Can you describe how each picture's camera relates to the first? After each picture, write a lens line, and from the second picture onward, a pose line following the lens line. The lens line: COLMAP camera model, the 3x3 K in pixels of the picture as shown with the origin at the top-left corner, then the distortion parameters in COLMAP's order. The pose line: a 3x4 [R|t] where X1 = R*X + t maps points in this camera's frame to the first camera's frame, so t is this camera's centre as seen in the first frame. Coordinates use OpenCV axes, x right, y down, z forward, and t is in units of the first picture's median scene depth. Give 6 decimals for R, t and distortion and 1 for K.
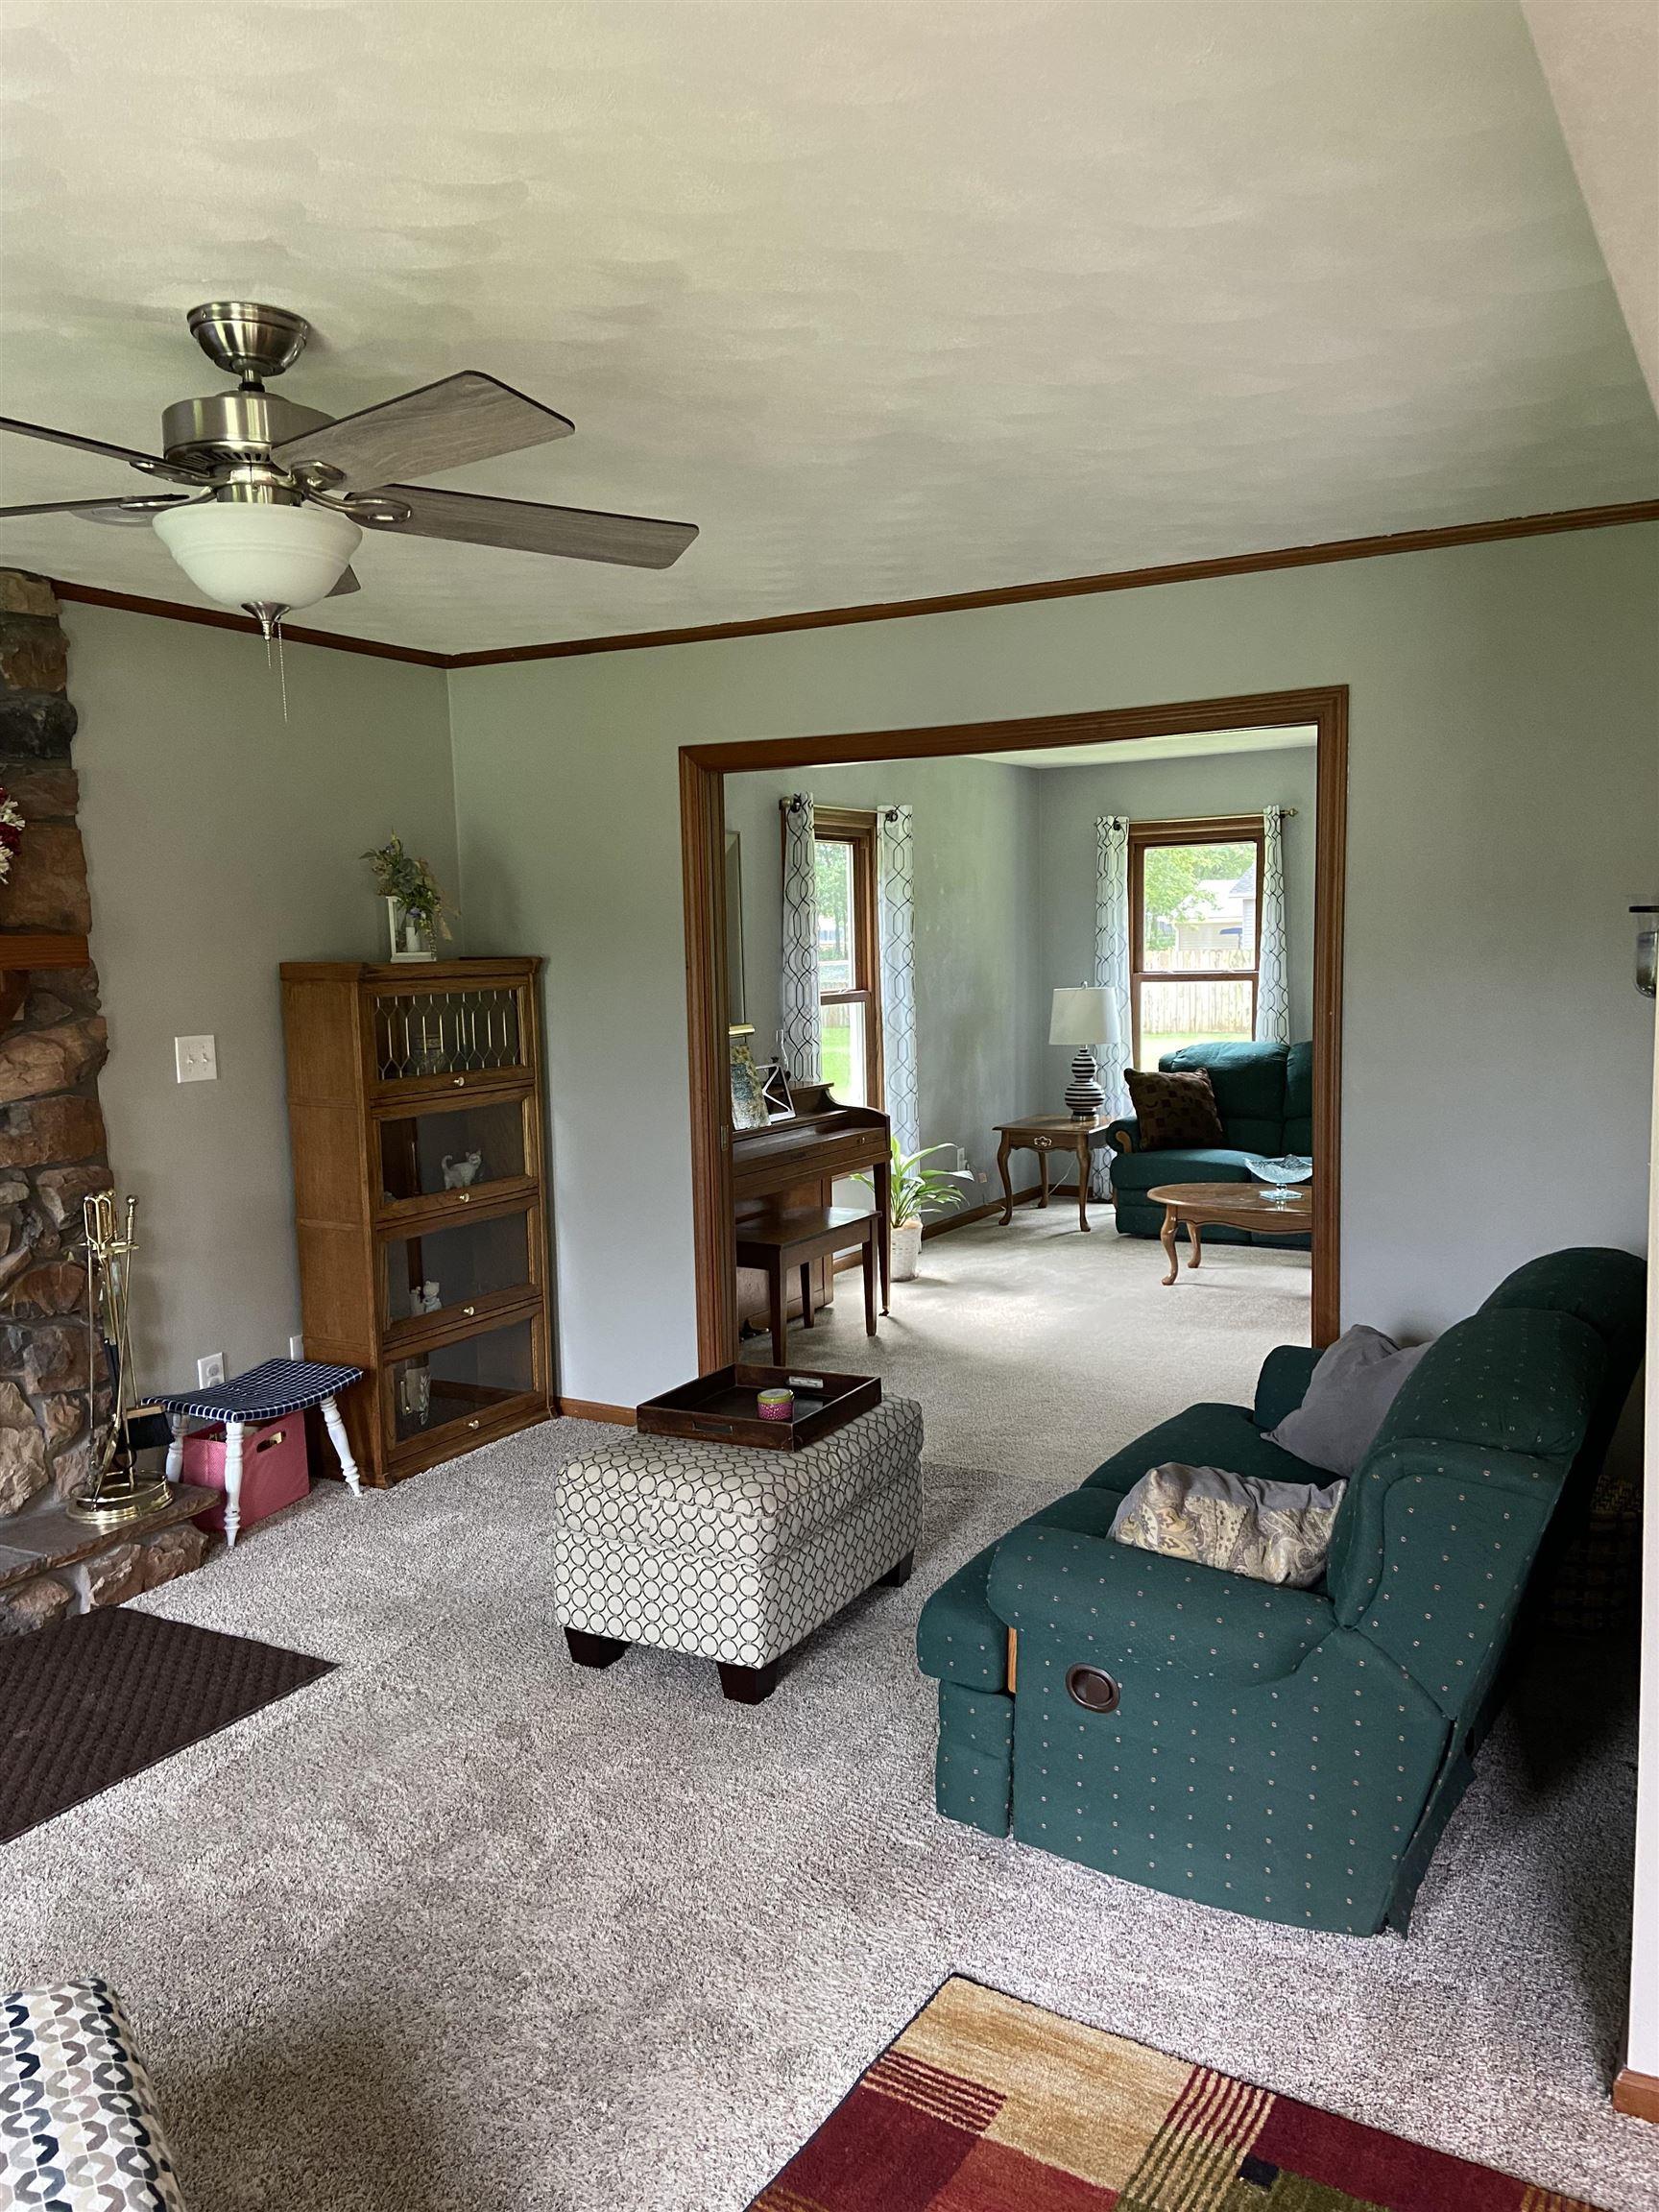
lens RADIAL K [[1686.9, 0, 827.9], [0, 1686.9, 1119.5], [0, 0, 1]] dist [0.127516, -0.146624]
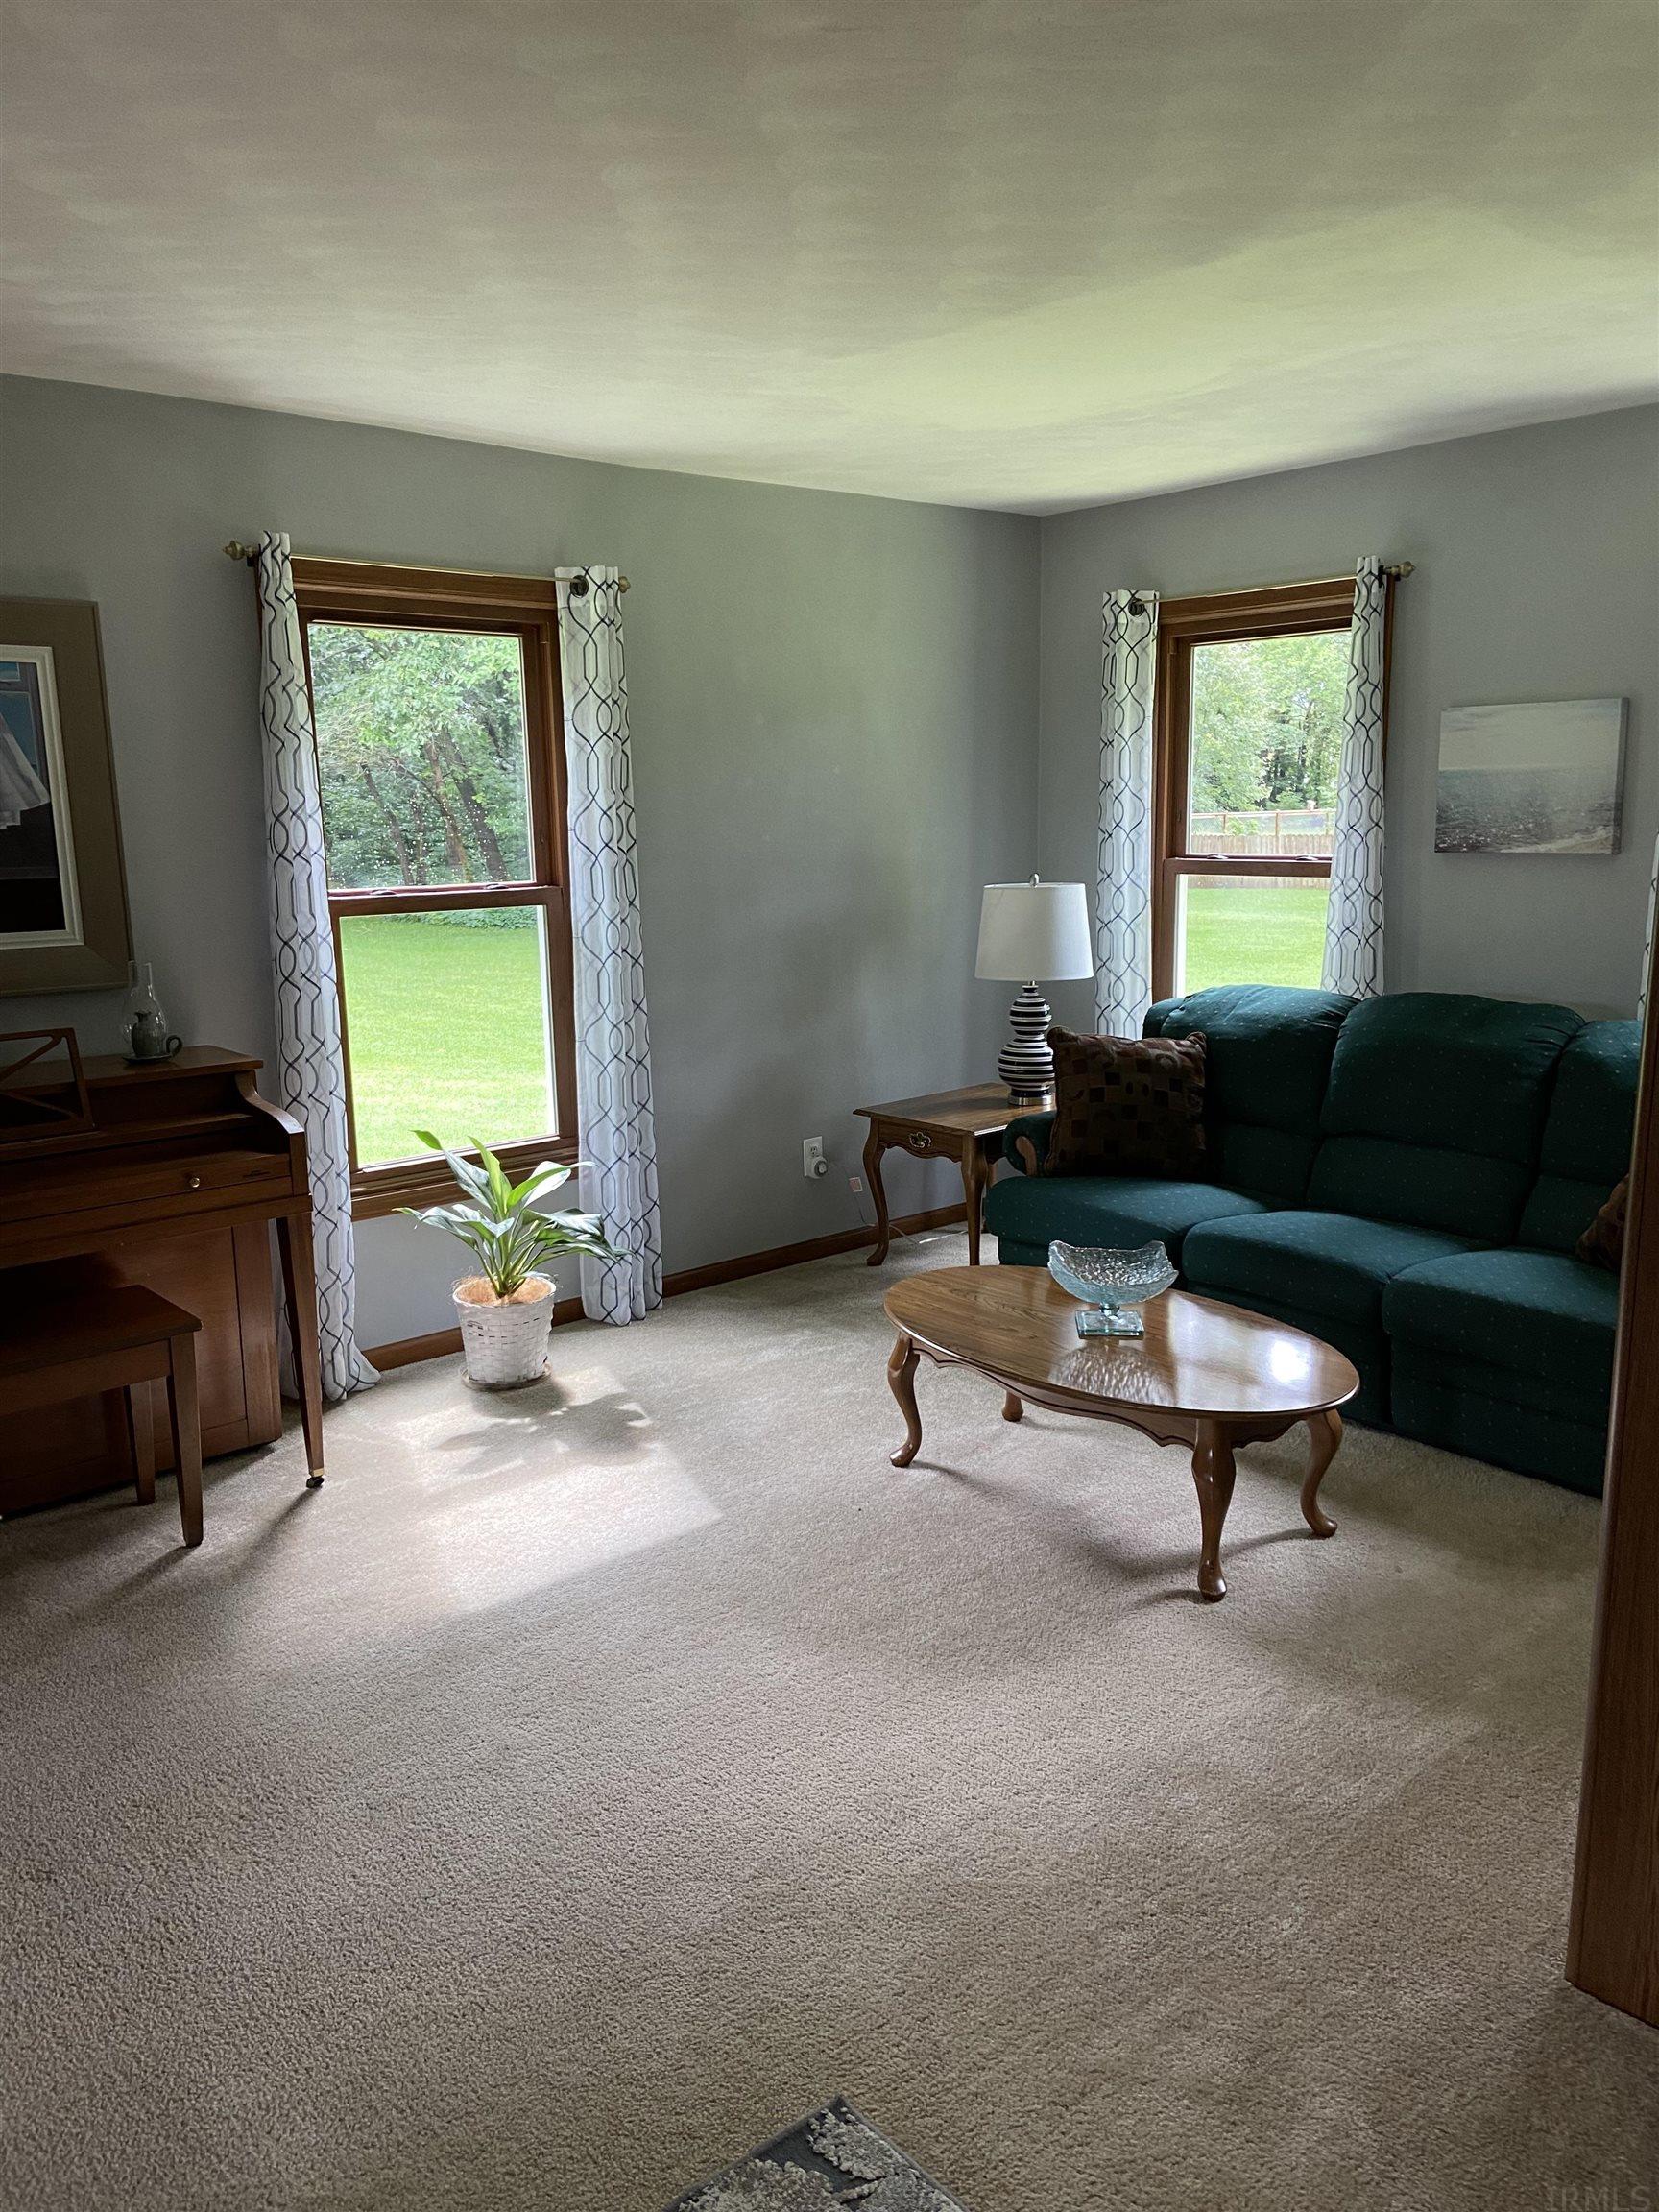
lens RADIAL K [[1686.9, 0, 834.3], [0, 1686.9, 1098.6], [0, 0, 1]] dist [0.127516, -0.146624]
pose [[0.945761, 0.064696, -0.318357, 0.490878], [-0.039889, 0.995680, 0.083843, -0.086978], [0.322406, -0.066596, 0.944256, 0.711932]]
